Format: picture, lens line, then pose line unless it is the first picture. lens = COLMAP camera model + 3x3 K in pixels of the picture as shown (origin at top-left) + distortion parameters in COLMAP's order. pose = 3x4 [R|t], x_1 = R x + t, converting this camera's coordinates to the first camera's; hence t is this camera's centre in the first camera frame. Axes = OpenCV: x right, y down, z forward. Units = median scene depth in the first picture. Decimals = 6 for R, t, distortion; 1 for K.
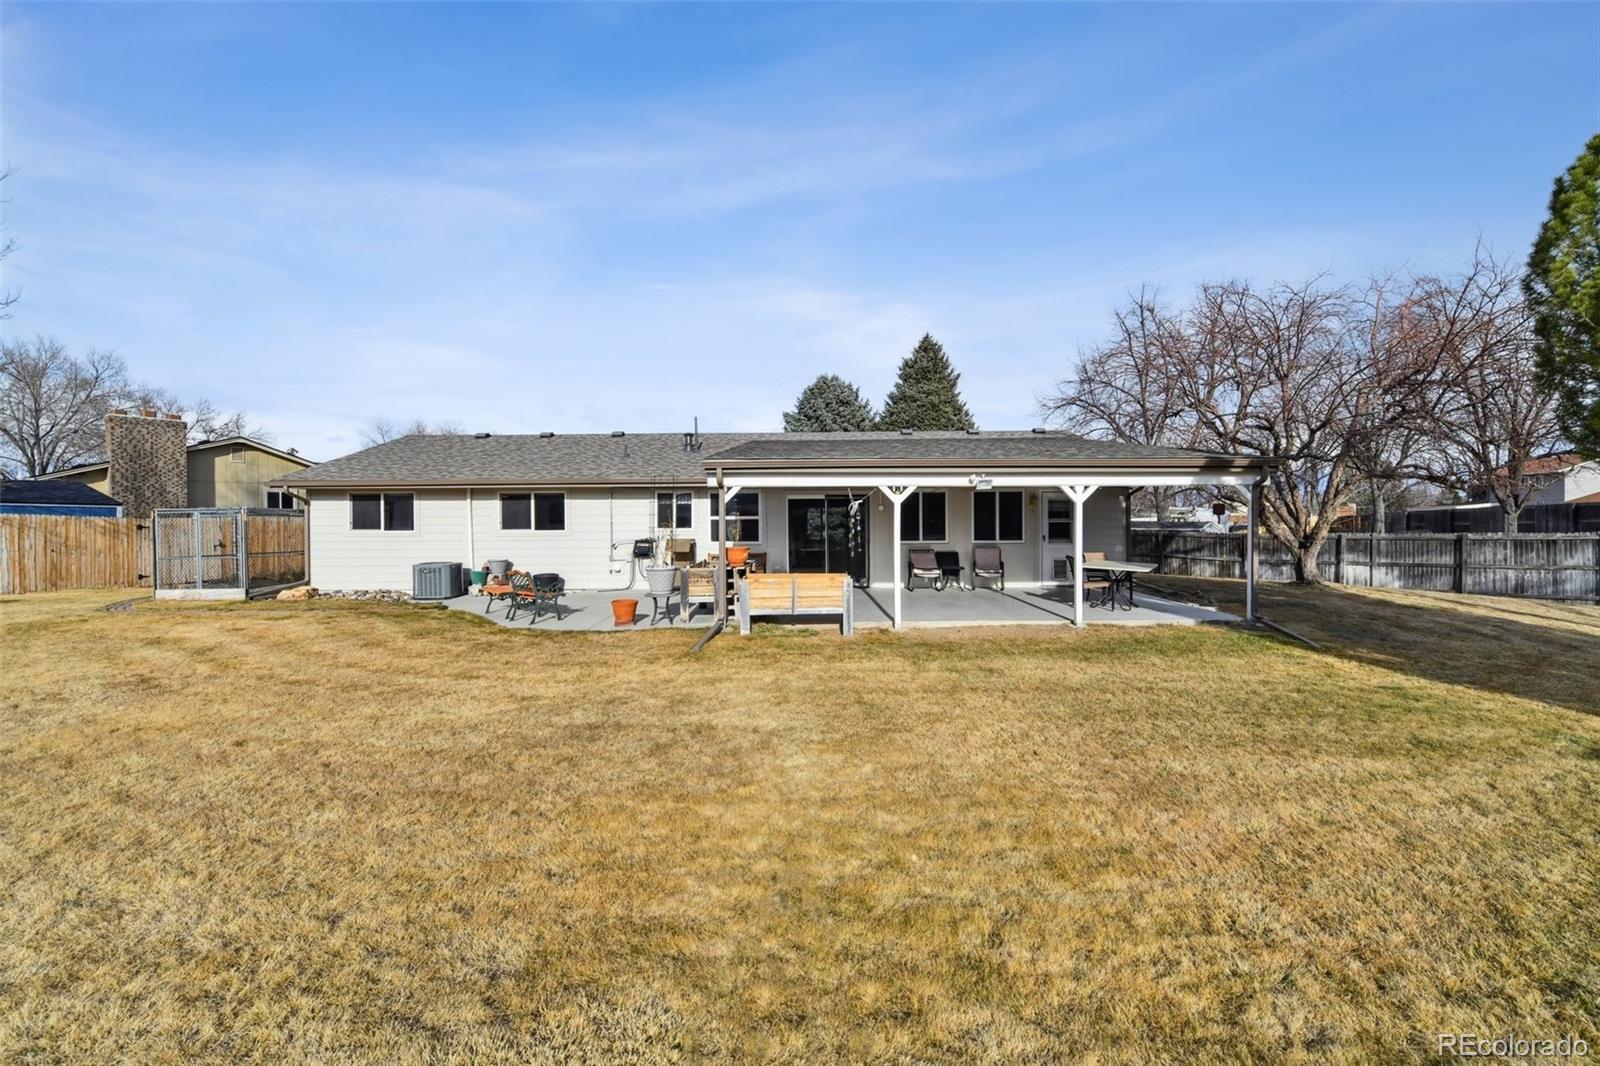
lens RADIAL K [[639.9, 0, 811.2], [0, 639.9, 520.4], [0, 0, 1]] dist [-0.001292, -0.000283]
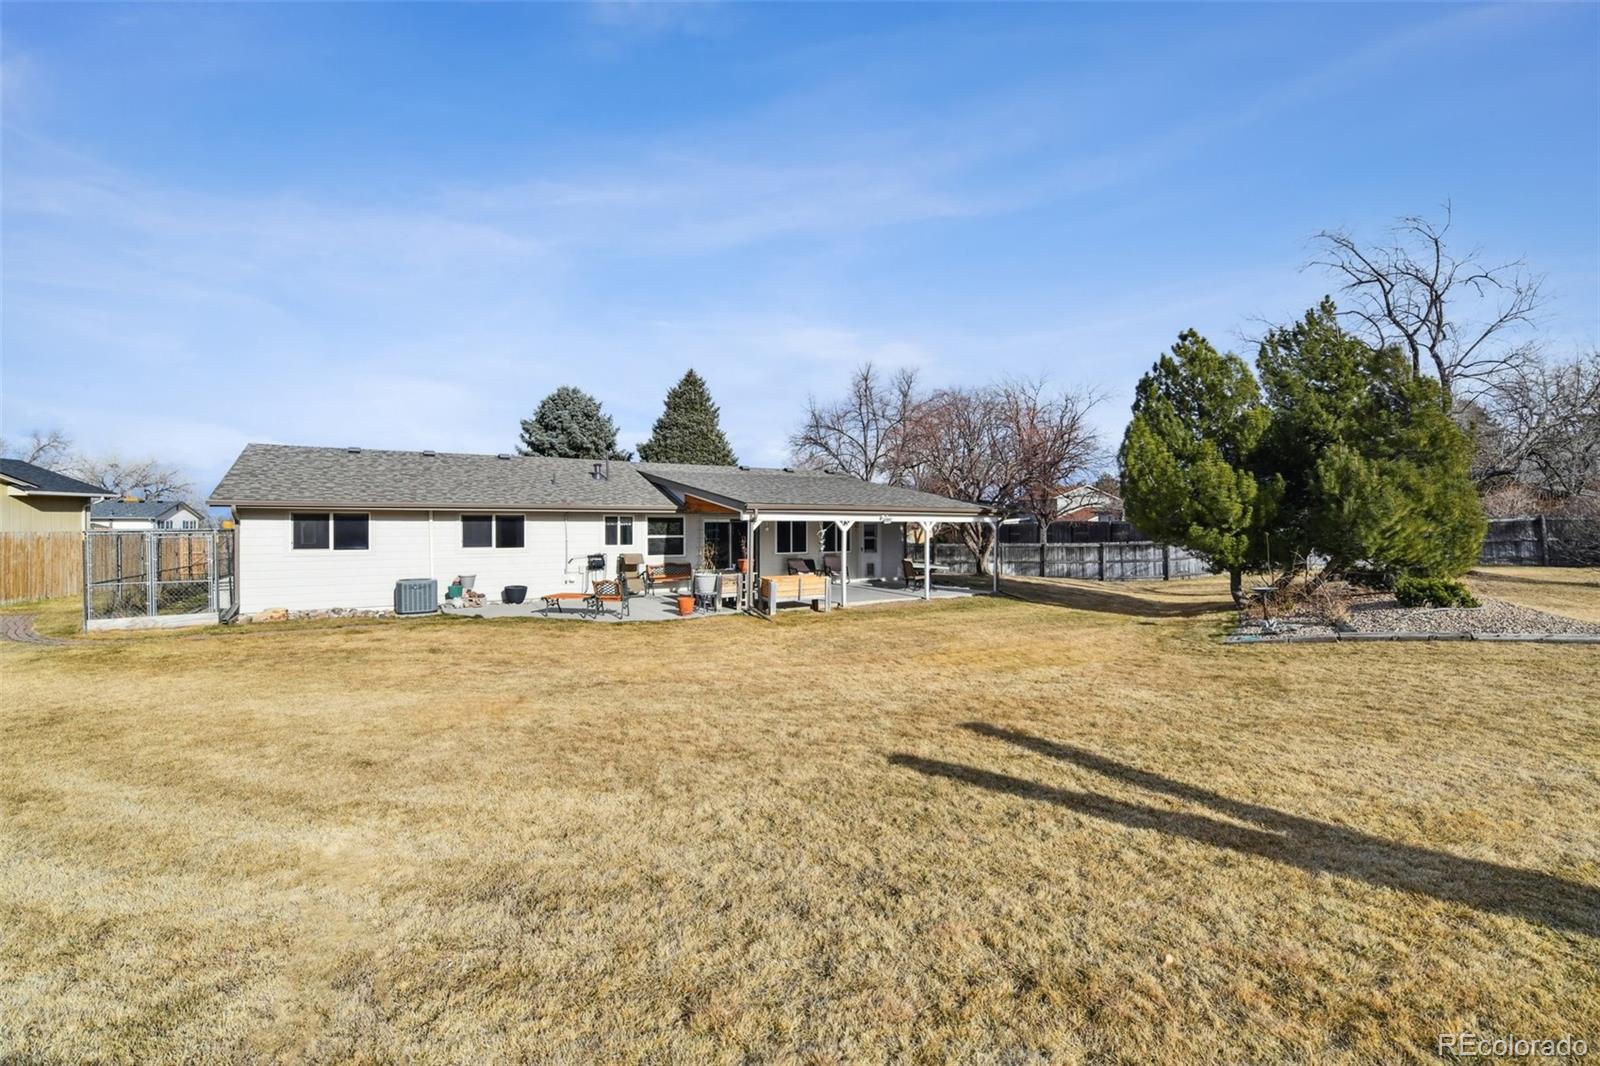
lens RADIAL K [[656.3, 0, 804.1], [0, 656.3, 522.0], [0, 0, 1]] dist [0.002354, -0.000123]
pose [[0.868242, 0.009092, 0.496058, -0.534979], [-0.006492, 0.999955, -0.006964, -0.026016], [-0.496099, 0.002826, 0.868262, -0.283998]]
